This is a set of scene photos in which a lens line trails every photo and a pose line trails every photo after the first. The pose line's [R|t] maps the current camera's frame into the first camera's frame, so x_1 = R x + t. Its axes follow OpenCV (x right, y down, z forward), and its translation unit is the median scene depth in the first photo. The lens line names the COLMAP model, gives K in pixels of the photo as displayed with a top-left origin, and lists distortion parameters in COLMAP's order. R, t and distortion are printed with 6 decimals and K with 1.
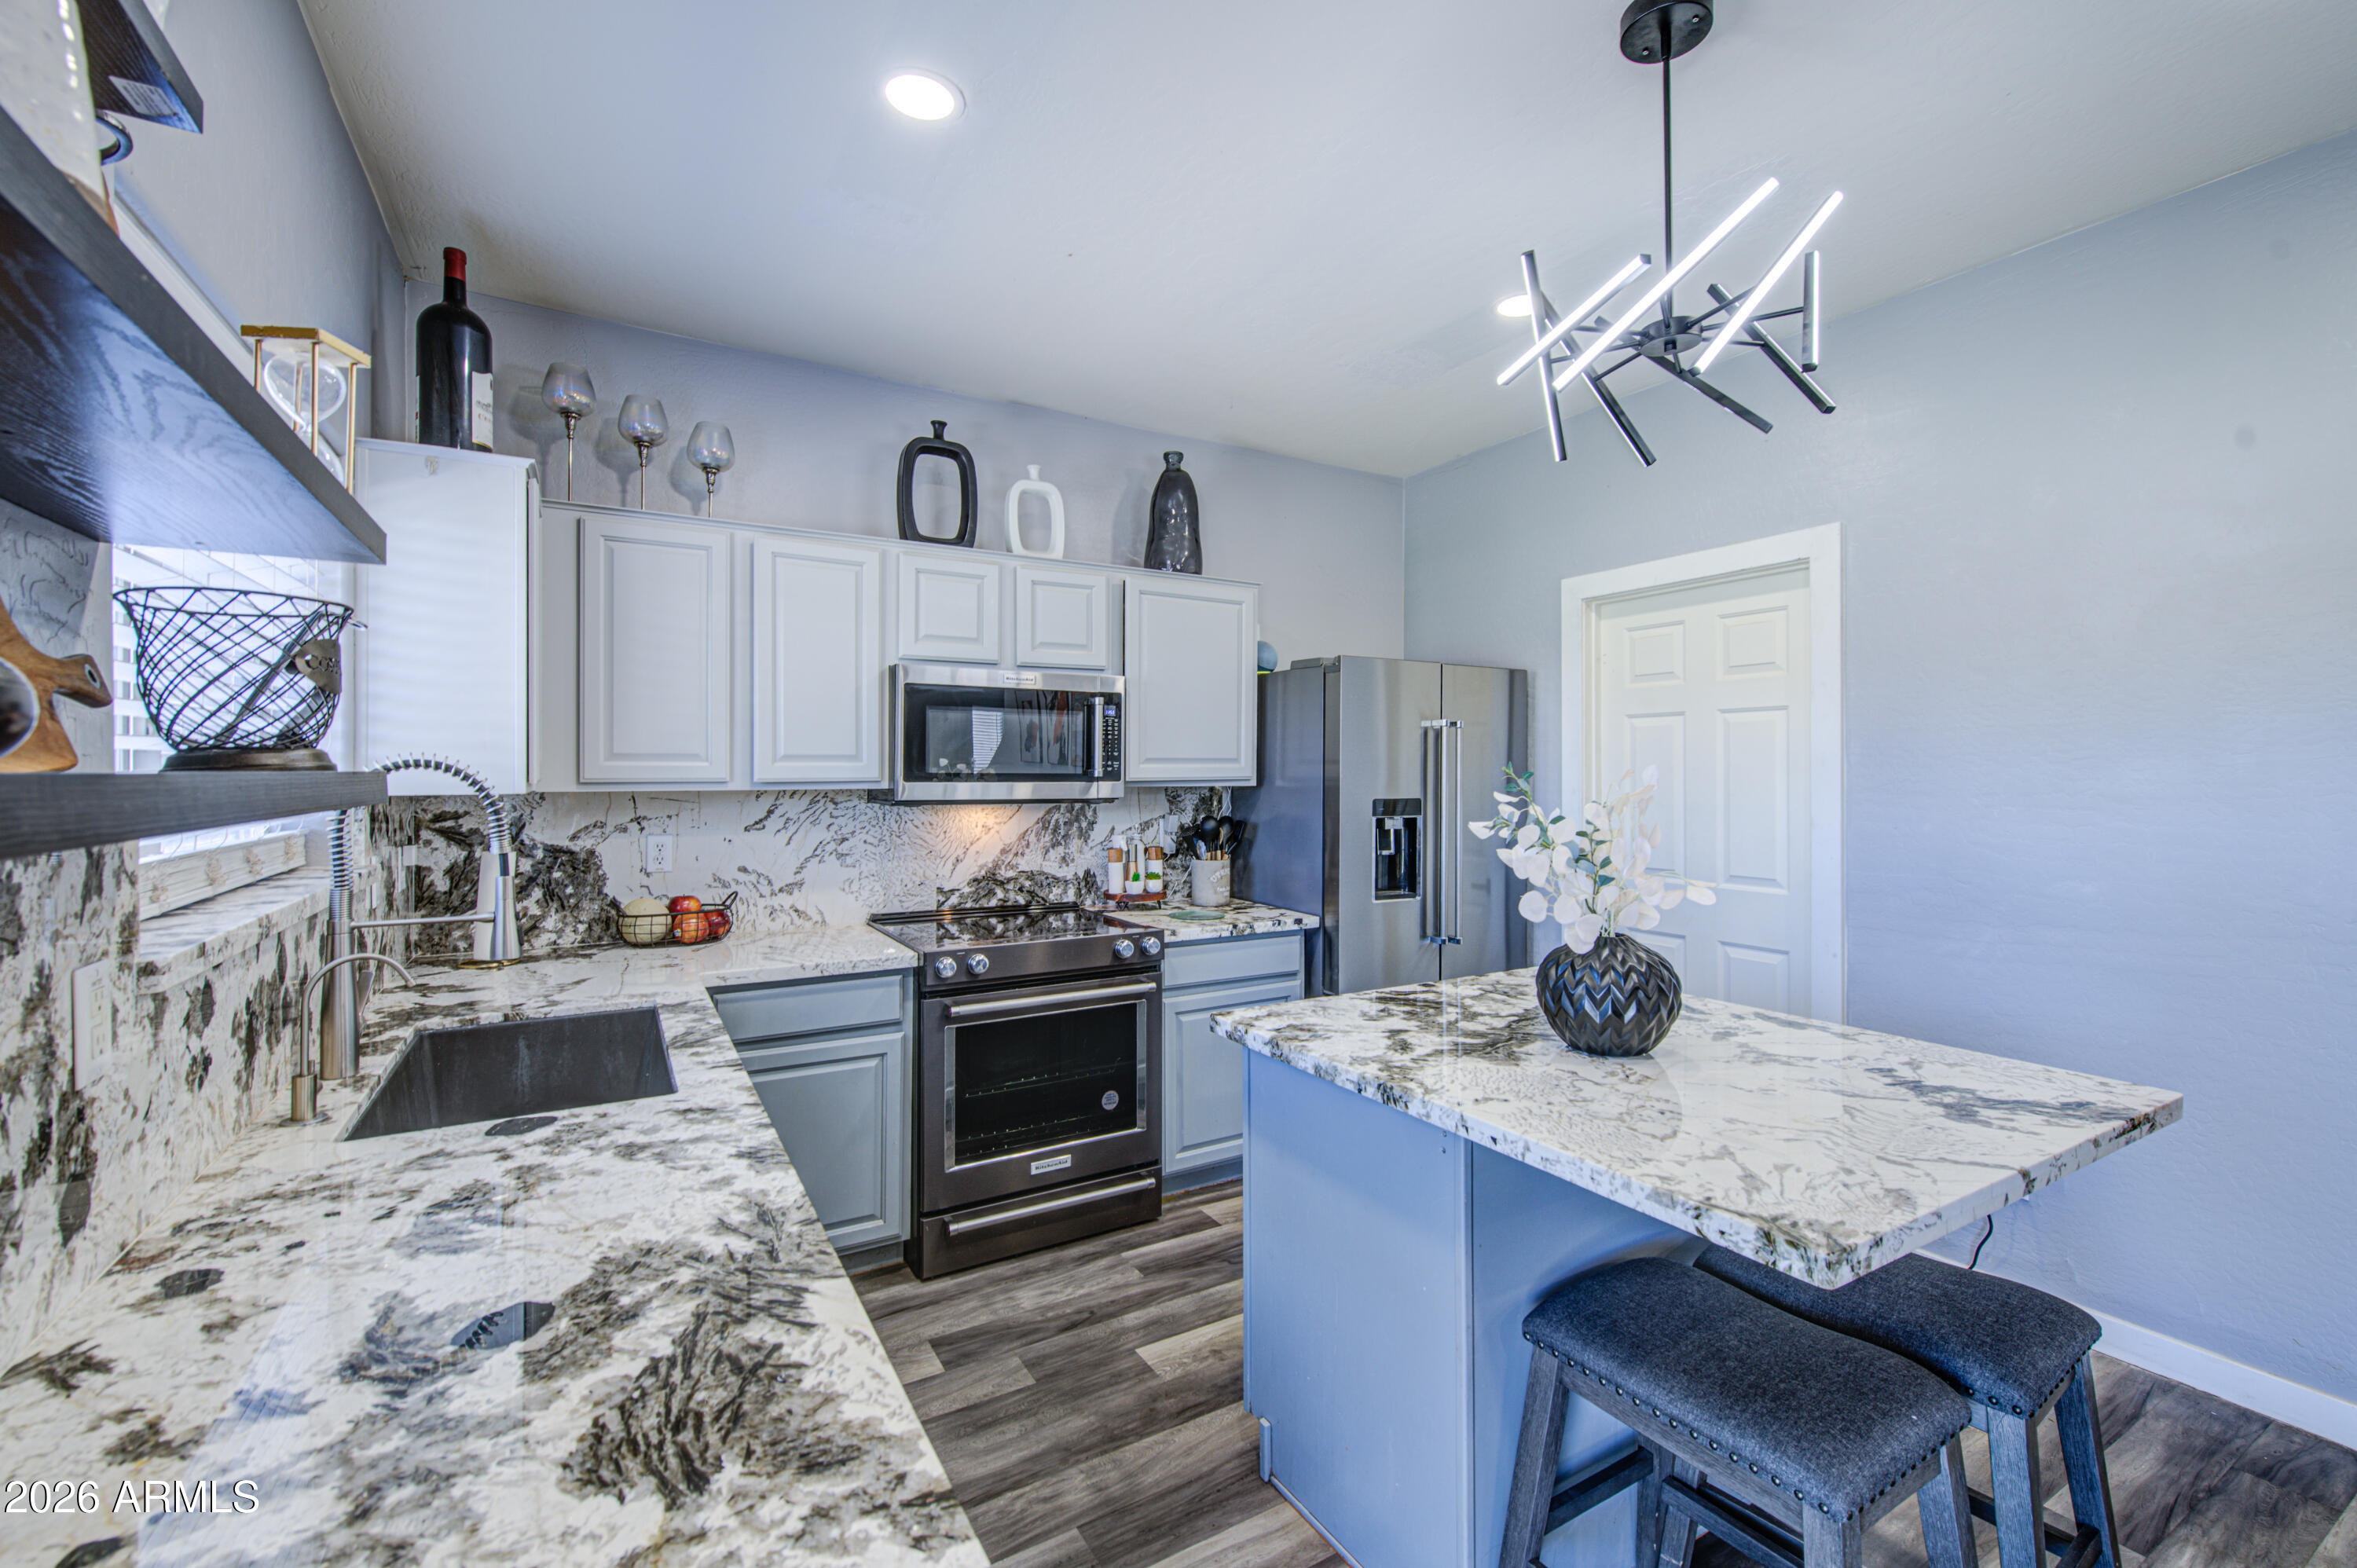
lens RADIAL K [[1002.5, 0, 1198.4], [0, 1002.5, 774.5], [0, 0, 1]] dist [0.000636, -0.000172]
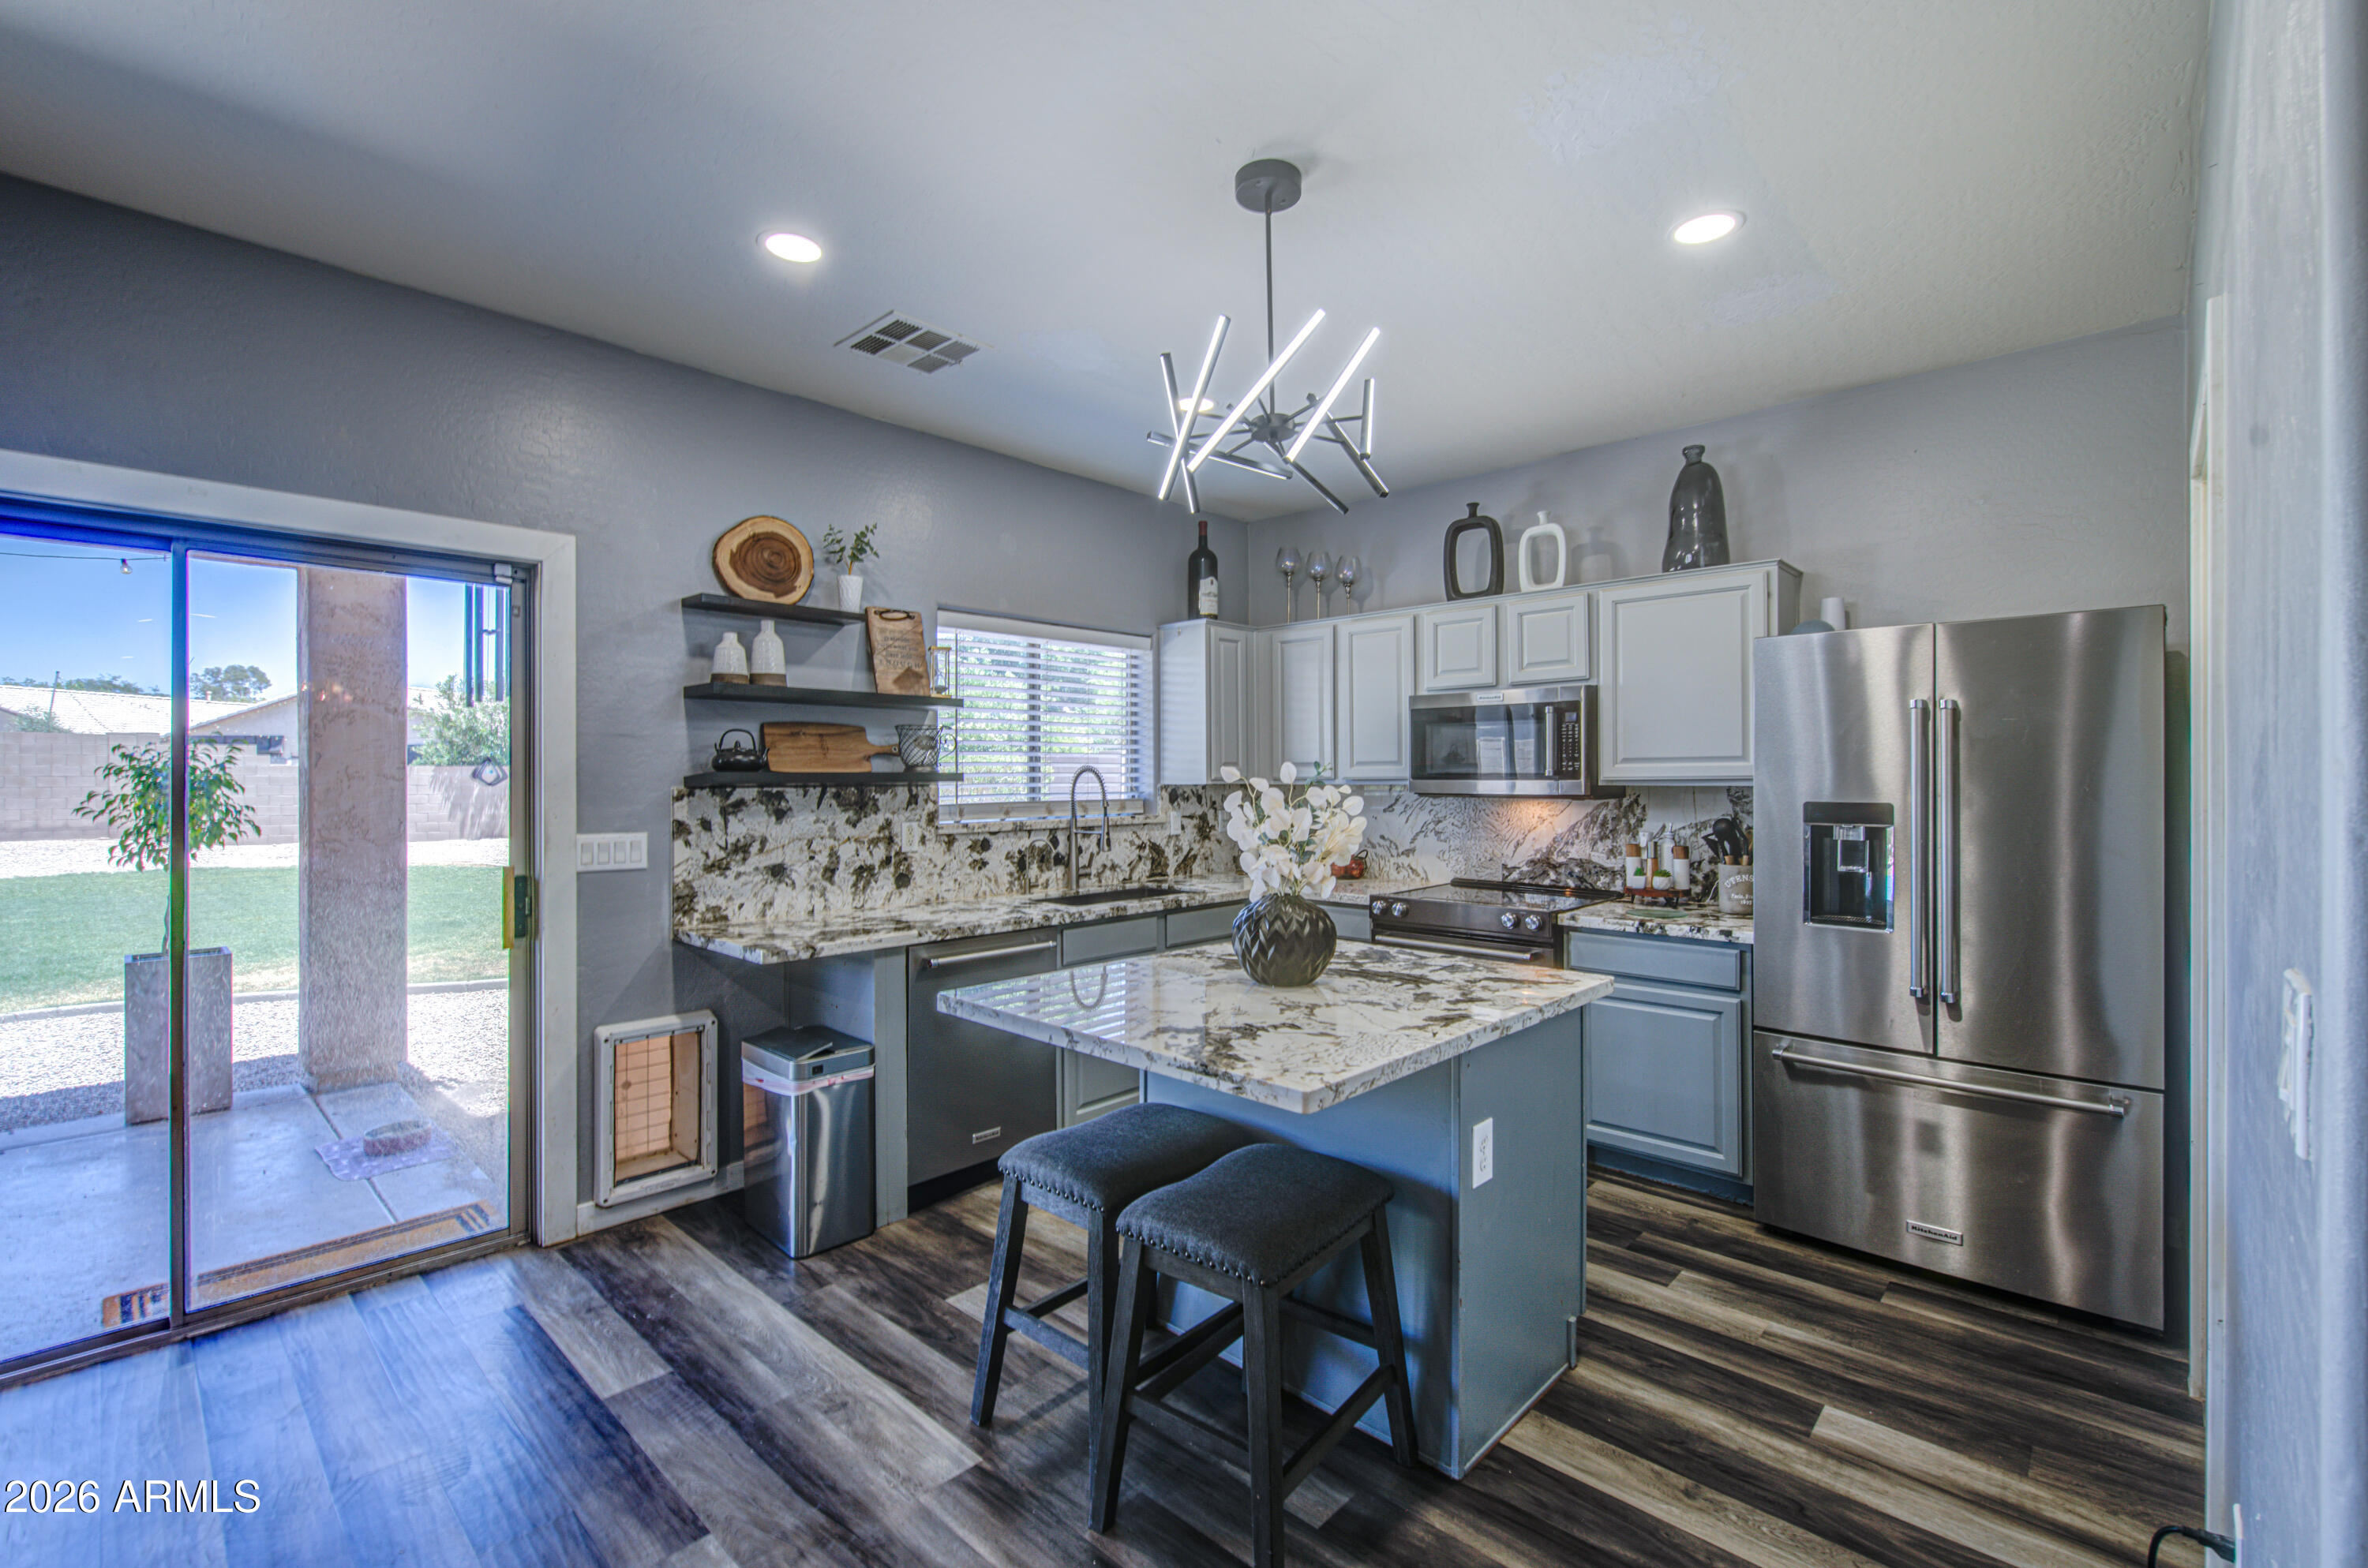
lens RADIAL K [[1026.5, 0, 1184.0], [0, 1026.5, 784.0], [0, 0, 1]] dist [0.000178, 0.000022]
pose [[0.267952, 0.007078, -0.963406, 0.885366], [0.001786, 0.999968, 0.007843, 0.001135], [0.963431, -0.003823, 0.267931, 0.269162]]
